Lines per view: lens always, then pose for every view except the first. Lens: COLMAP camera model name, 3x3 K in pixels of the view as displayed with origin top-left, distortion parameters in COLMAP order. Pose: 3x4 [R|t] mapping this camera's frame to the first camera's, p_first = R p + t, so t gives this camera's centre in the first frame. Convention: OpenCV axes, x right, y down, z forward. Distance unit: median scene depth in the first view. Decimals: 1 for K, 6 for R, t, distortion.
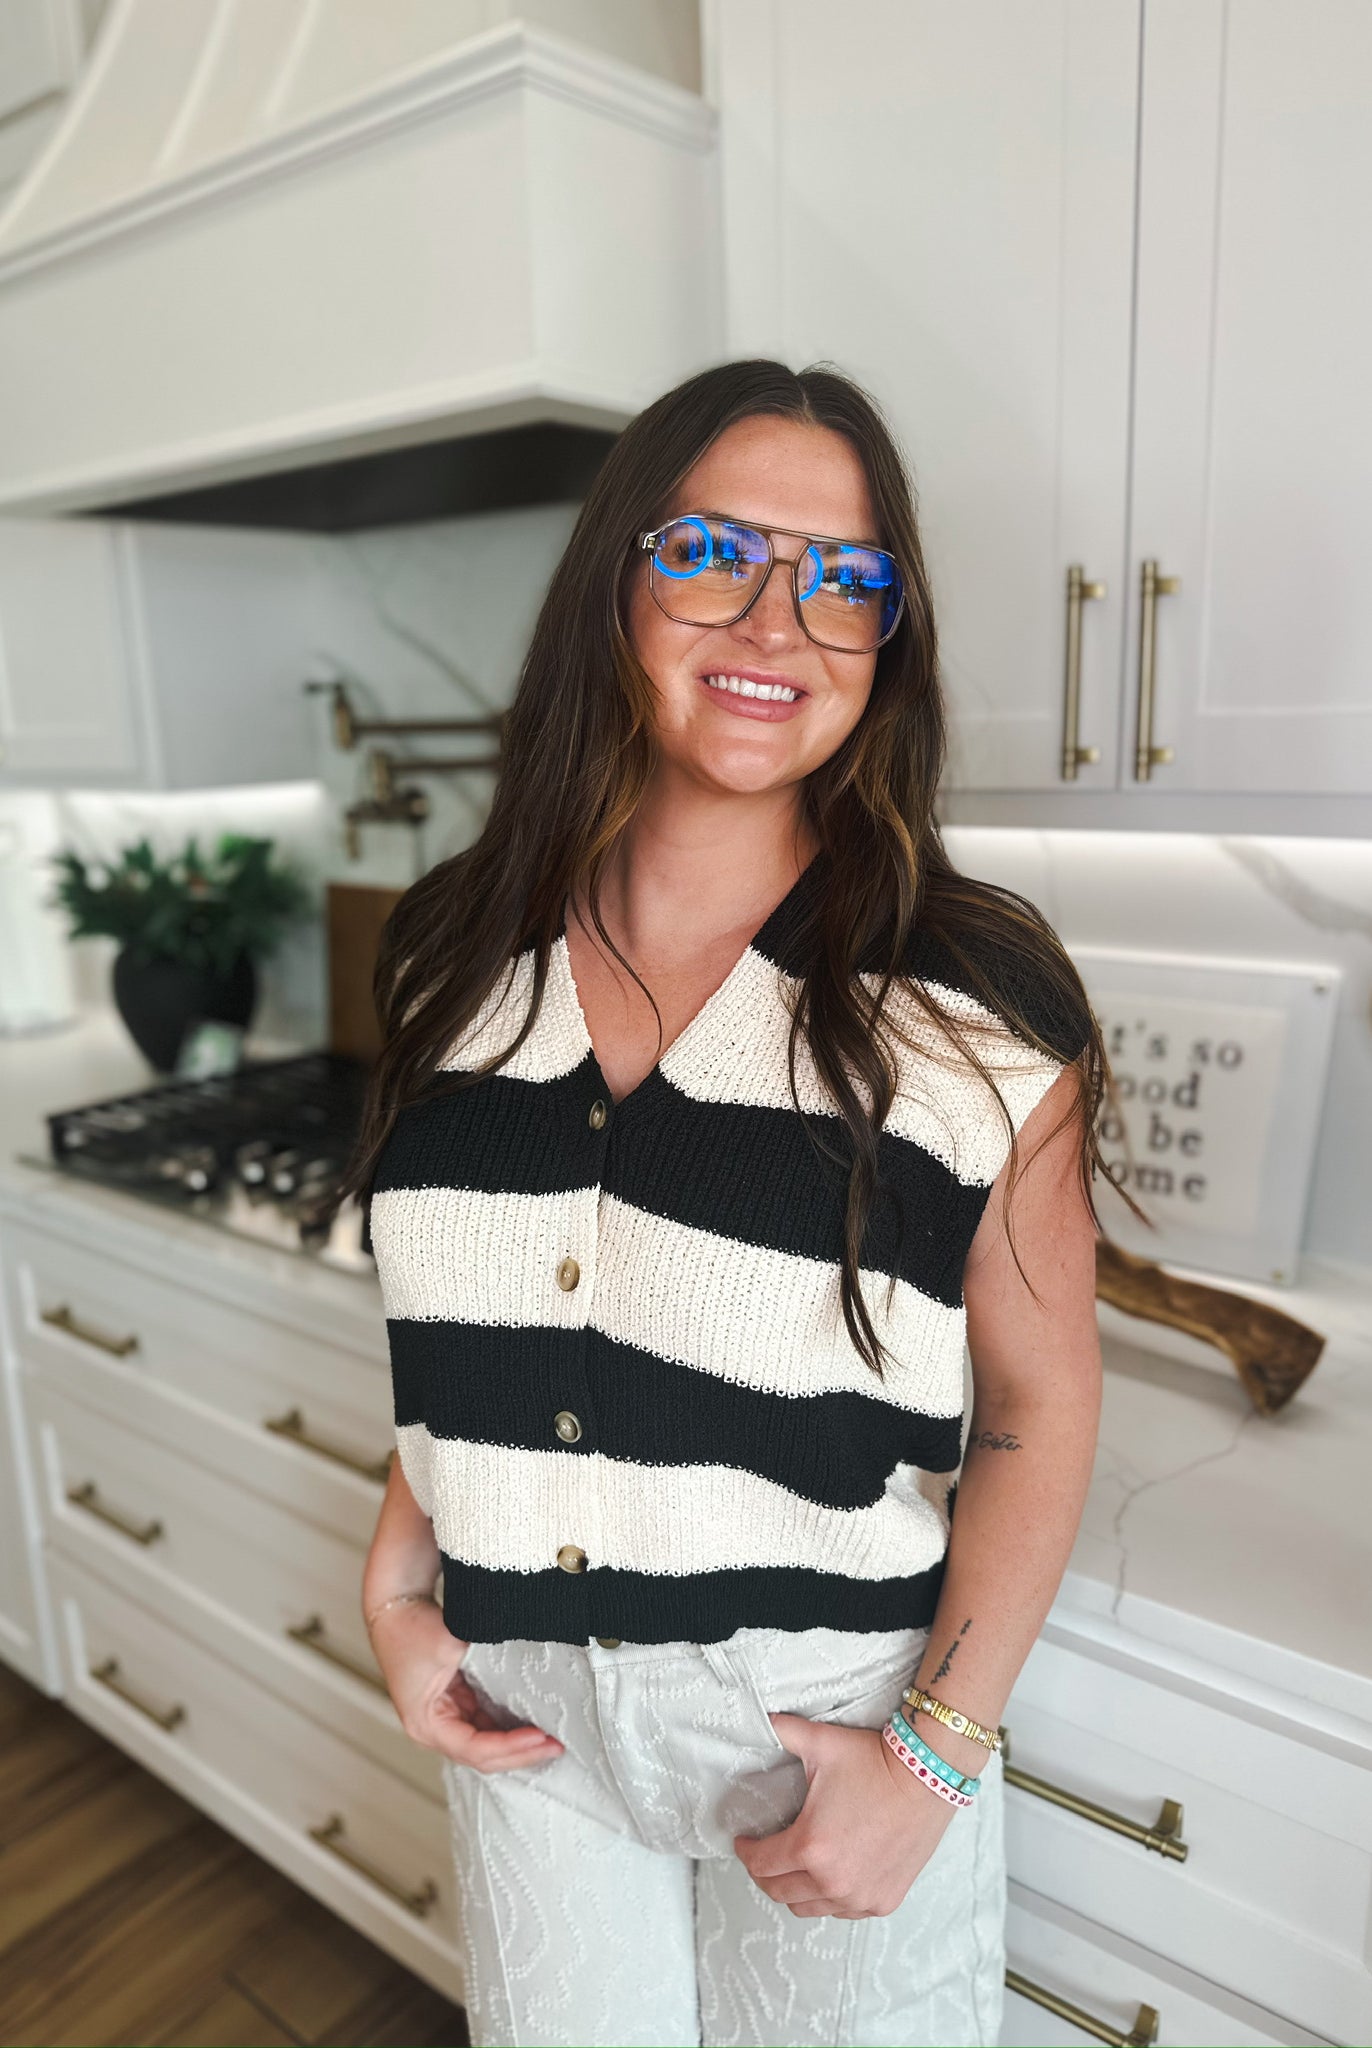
lens RADIAL K [[1434.0, 0, 690.8], [0, 1434.0, 1029.4], [0, 0, 1]] dist [0.023031, -0.048534]
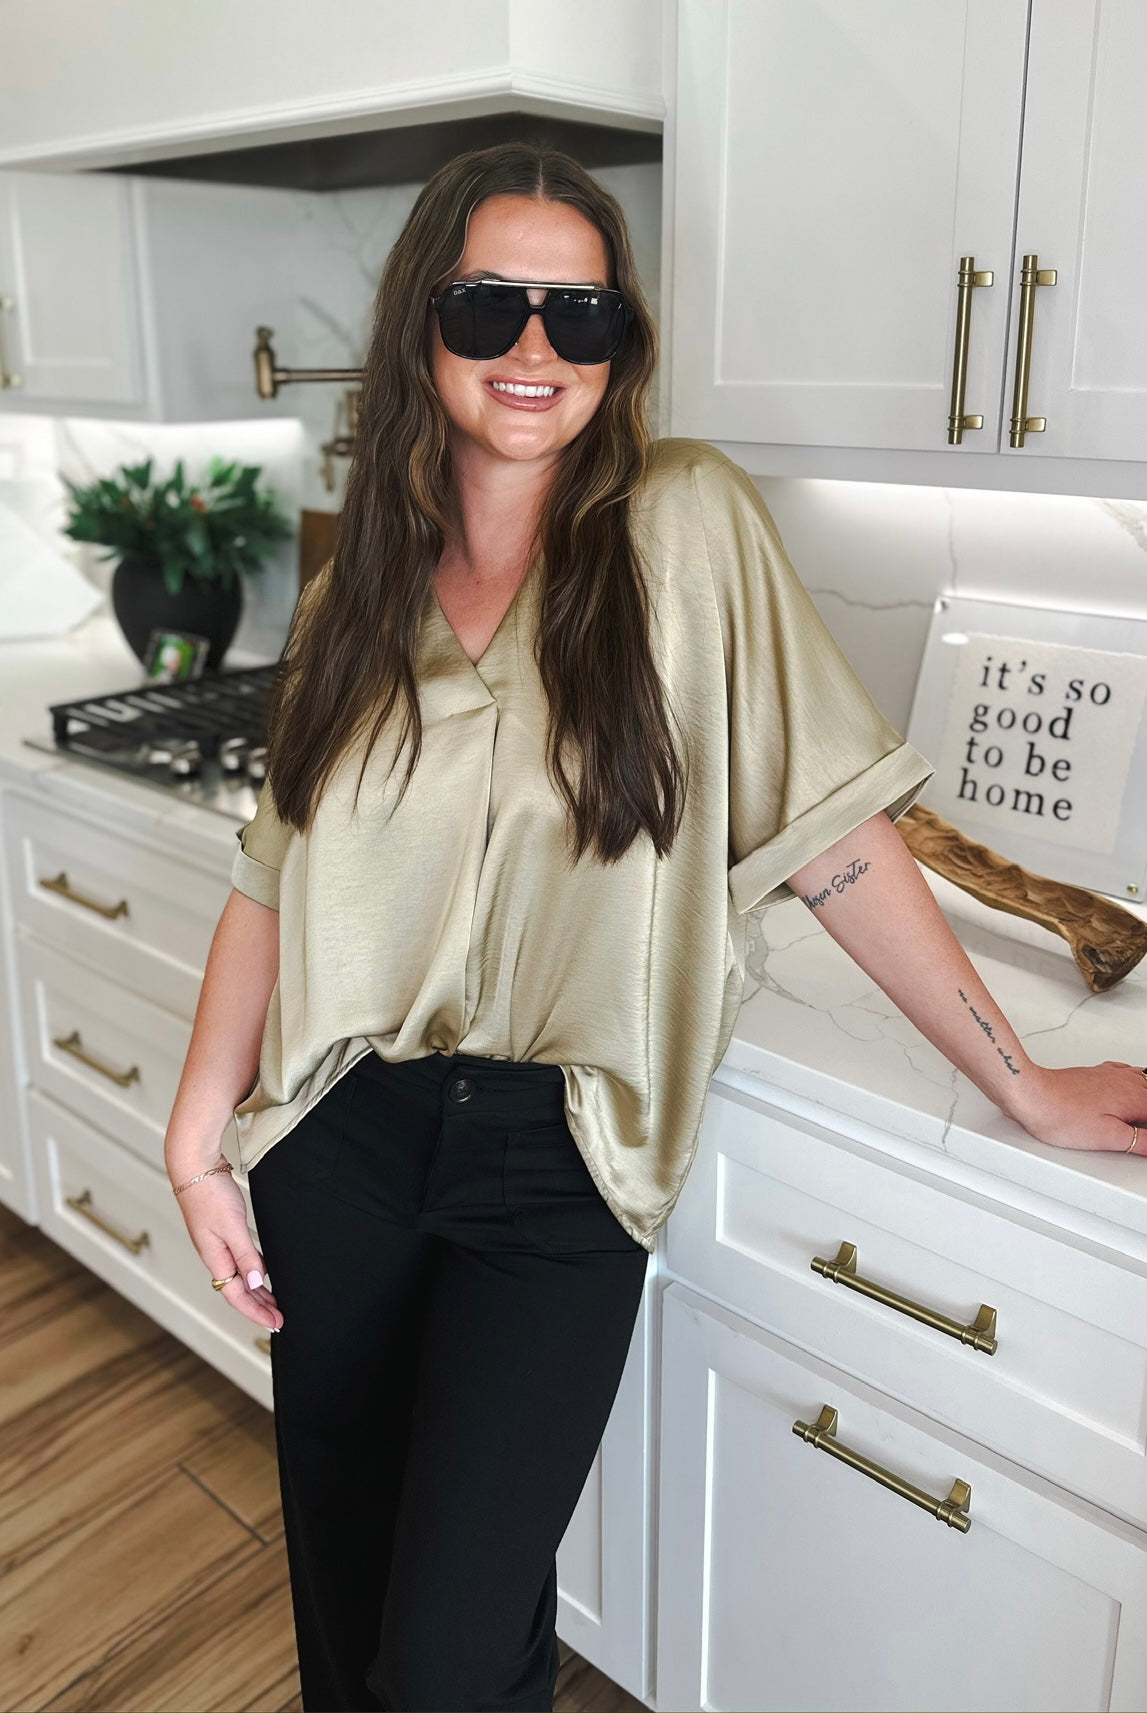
lens RADIAL K [[1423.7, 0, 561.5], [0, 1423.7, 696.4], [0, 0, 1]] dist [0.051601, -0.090543]
pose [[0.997558, 0.044773, -0.053613, 0.015995], [-0.043762, 0.998844, 0.019881, 0.016064], [0.054442, -0.017486, 0.998364, -0.133337]]
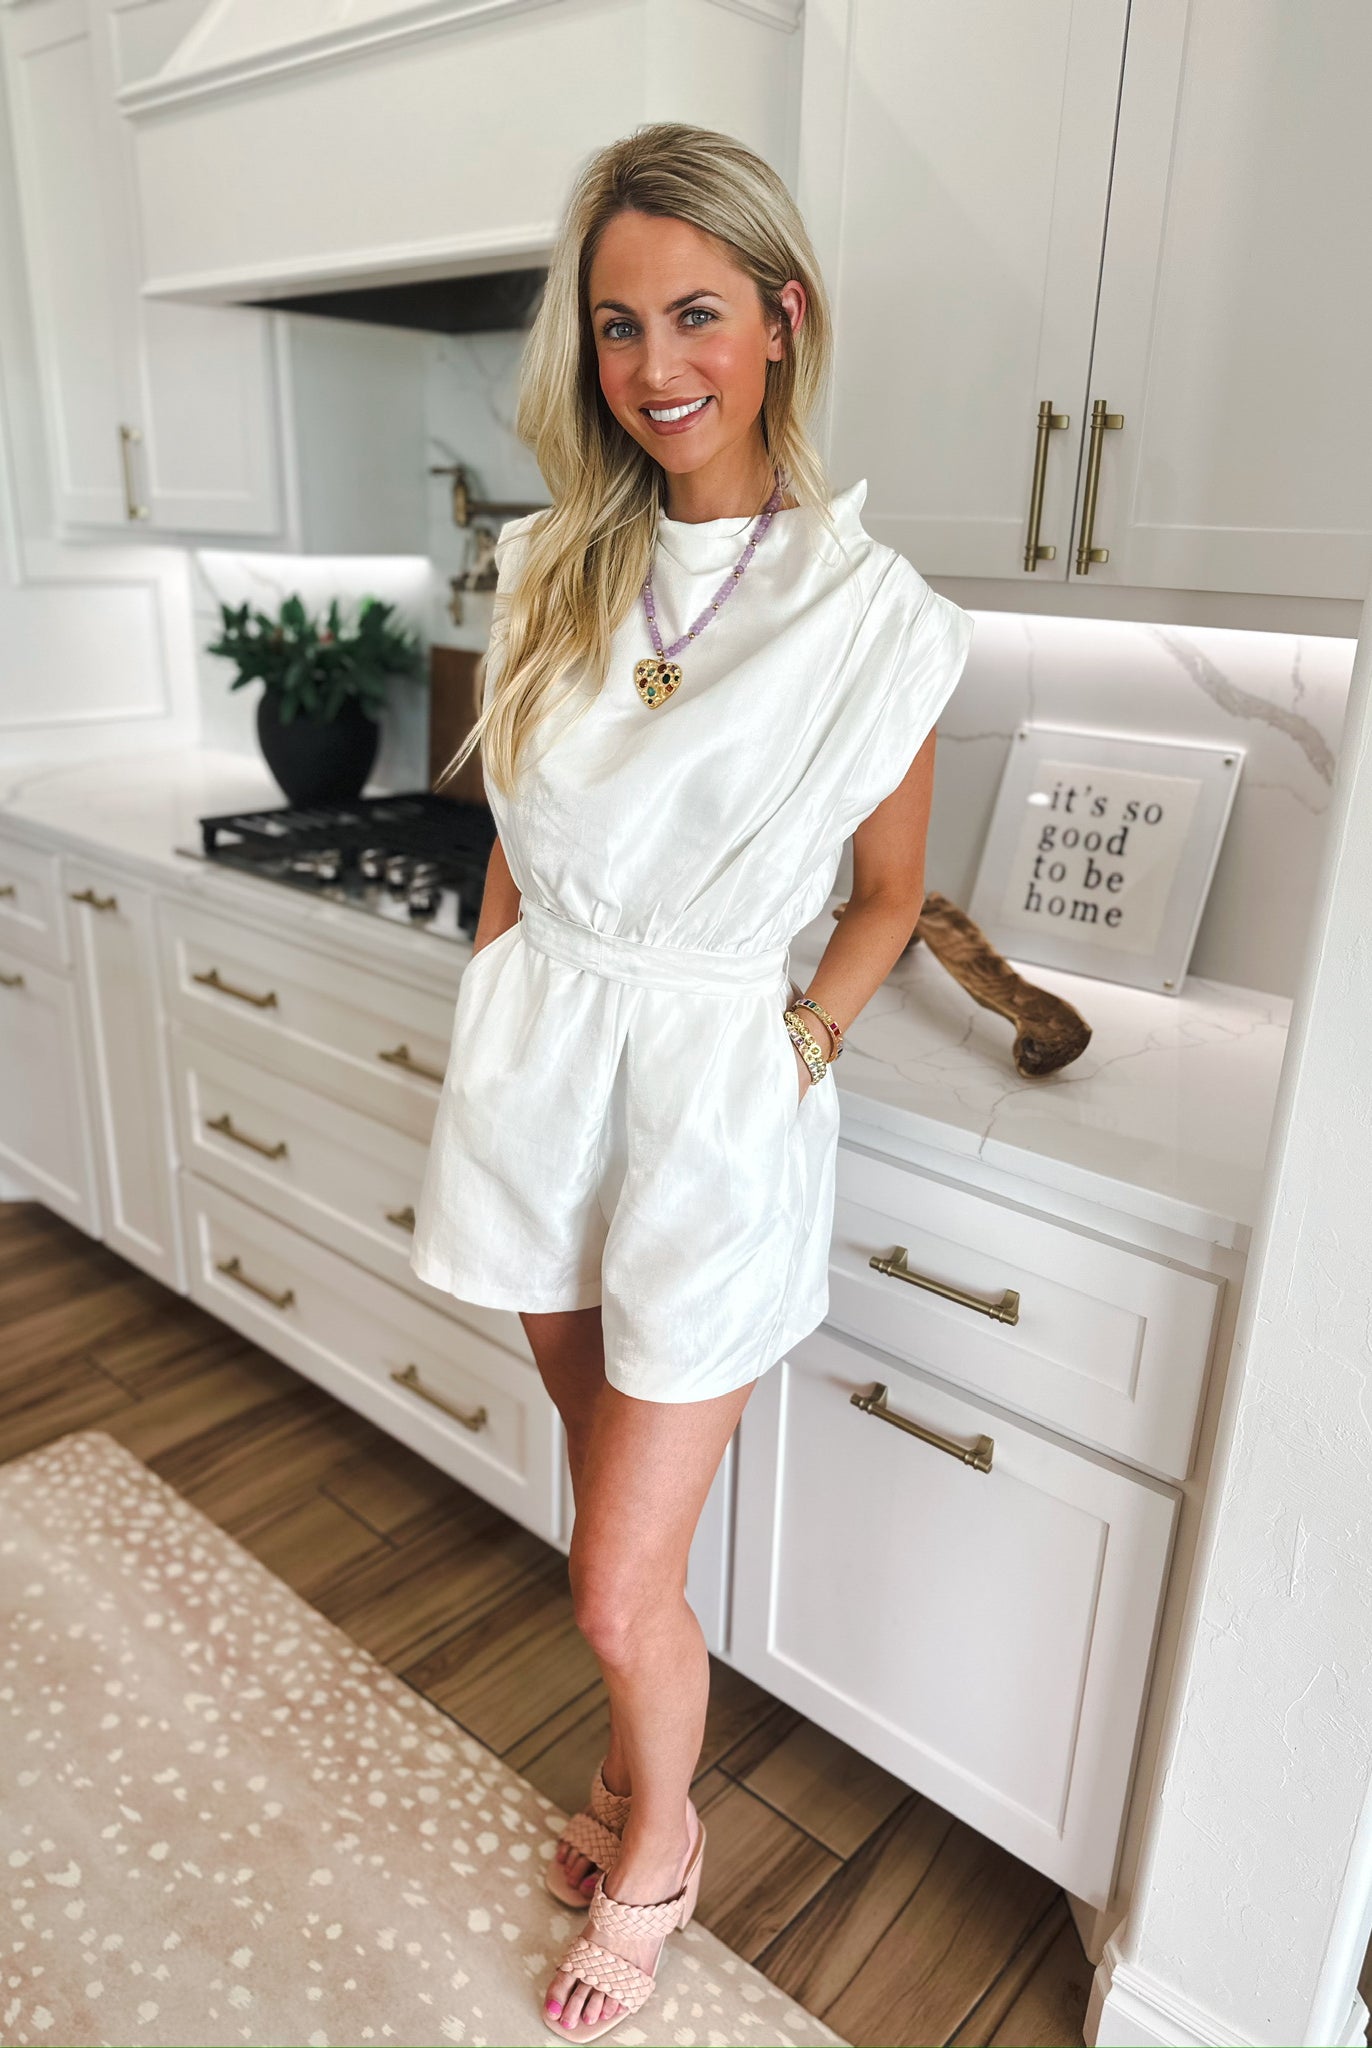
lens RADIAL K [[1440.9, 0, 683.2], [0, 1440.9, 1028.6], [0, 0, 1]] dist [0.046558, -0.068832]
pose [[0.996380, 0.077188, -0.035631, 0.023756], [-0.072724, 0.990928, 0.113018, 0.089272], [0.044032, -0.110017, 0.992954, -0.295179]]
